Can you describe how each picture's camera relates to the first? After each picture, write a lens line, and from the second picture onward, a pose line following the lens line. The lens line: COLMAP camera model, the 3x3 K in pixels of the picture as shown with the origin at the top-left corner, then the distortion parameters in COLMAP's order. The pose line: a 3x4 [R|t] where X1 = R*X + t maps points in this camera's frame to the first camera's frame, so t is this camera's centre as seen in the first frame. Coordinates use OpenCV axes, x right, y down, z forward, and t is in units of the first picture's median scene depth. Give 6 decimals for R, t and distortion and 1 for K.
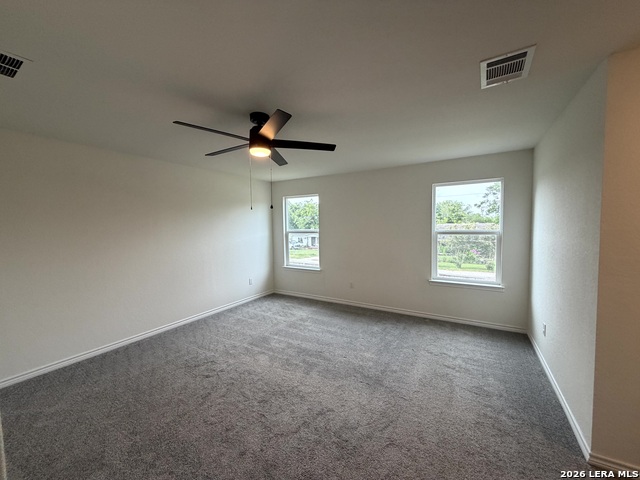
lens RADIAL K [[254.2, 0, 318.8], [0, 254.2, 240.0], [0, 0, 1]] dist [0.001754, -0.000091]
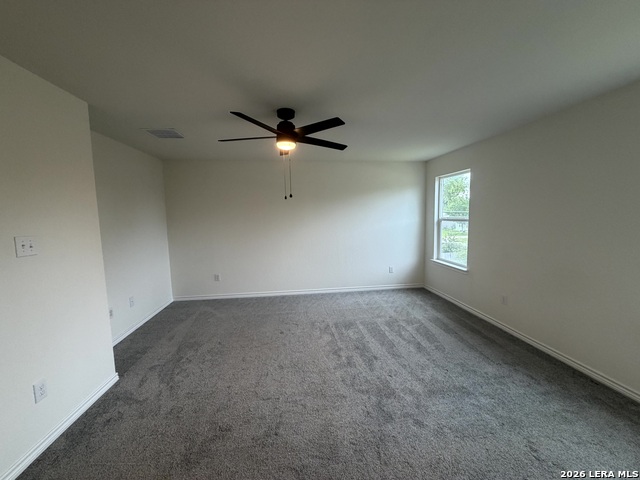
lens RADIAL K [[254.2, 0, 317.8], [0, 254.2, 239.9], [0, 0, 1]] dist [0.001754, -0.000091]
pose [[0.615736, 0.079073, -0.783975, 0.408508], [-0.034126, 0.996695, 0.073726, -0.016079], [0.787213, -0.018642, 0.616400, 0.238060]]
